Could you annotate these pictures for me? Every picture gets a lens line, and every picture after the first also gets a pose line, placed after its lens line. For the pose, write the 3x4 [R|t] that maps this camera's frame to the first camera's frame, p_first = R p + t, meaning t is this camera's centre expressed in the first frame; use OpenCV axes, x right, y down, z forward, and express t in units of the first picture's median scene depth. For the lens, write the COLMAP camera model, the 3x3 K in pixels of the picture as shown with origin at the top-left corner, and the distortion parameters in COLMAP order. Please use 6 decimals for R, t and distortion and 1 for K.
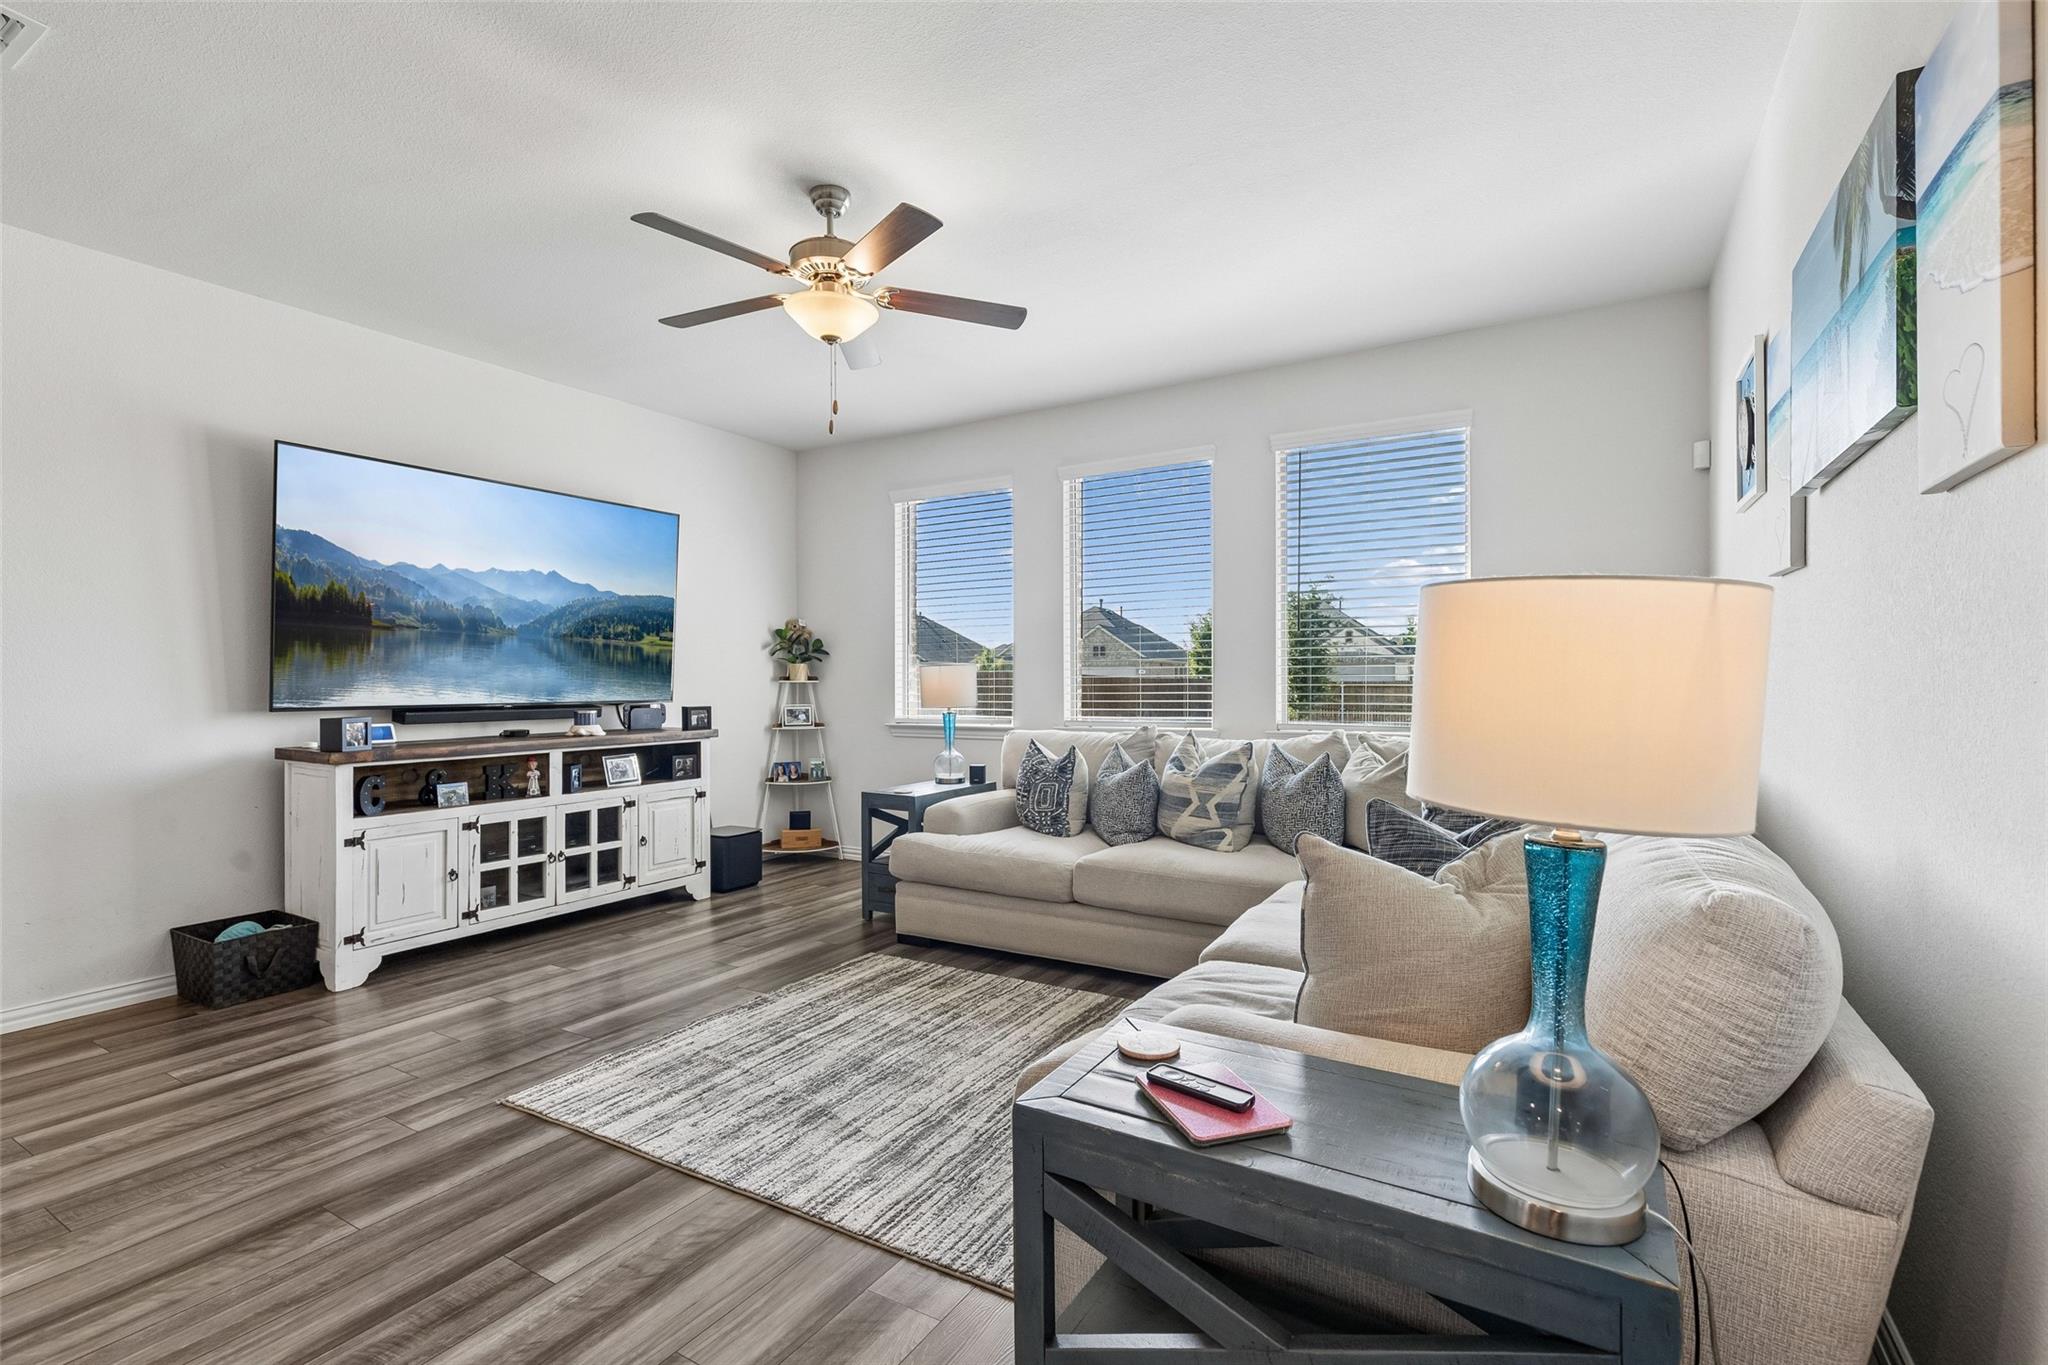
lens RADIAL K [[931.3, 0, 1030.2], [0, 931.3, 685.3], [0, 0, 1]] dist [0.009205, -0.001434]
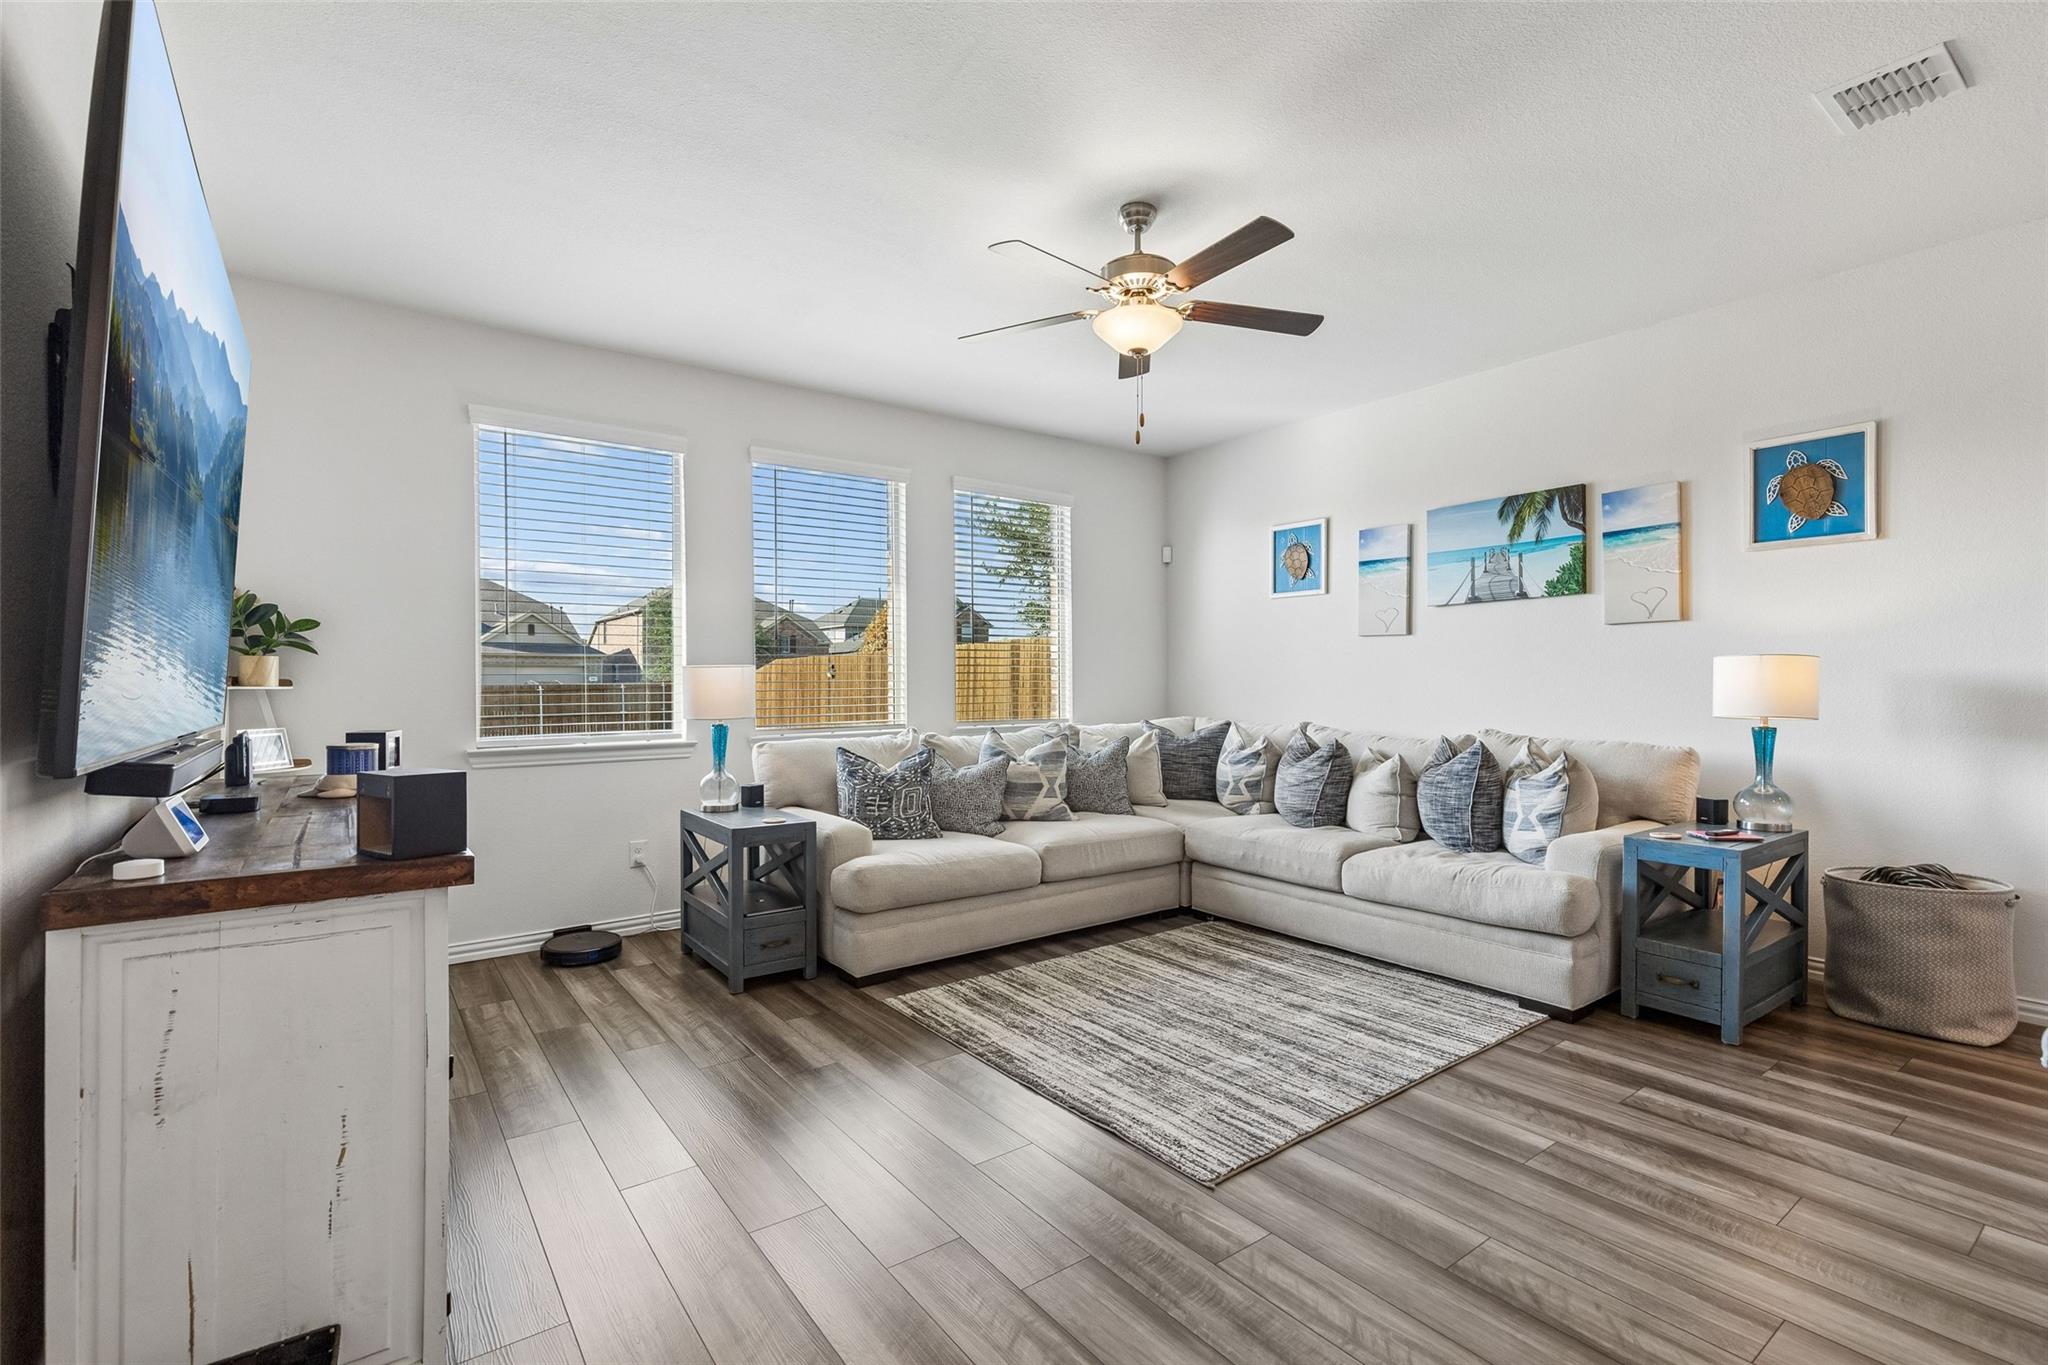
lens RADIAL K [[931.3, 0, 1039.9], [0, 931.3, 682.6], [0, 0, 1]] dist [0.009205, -0.001434]
pose [[0.371798, 0.005665, 0.928296, -1.005596], [0.010280, 0.999895, -0.010220, 0.005439], [-0.928257, 0.013342, 0.371701, 0.596877]]
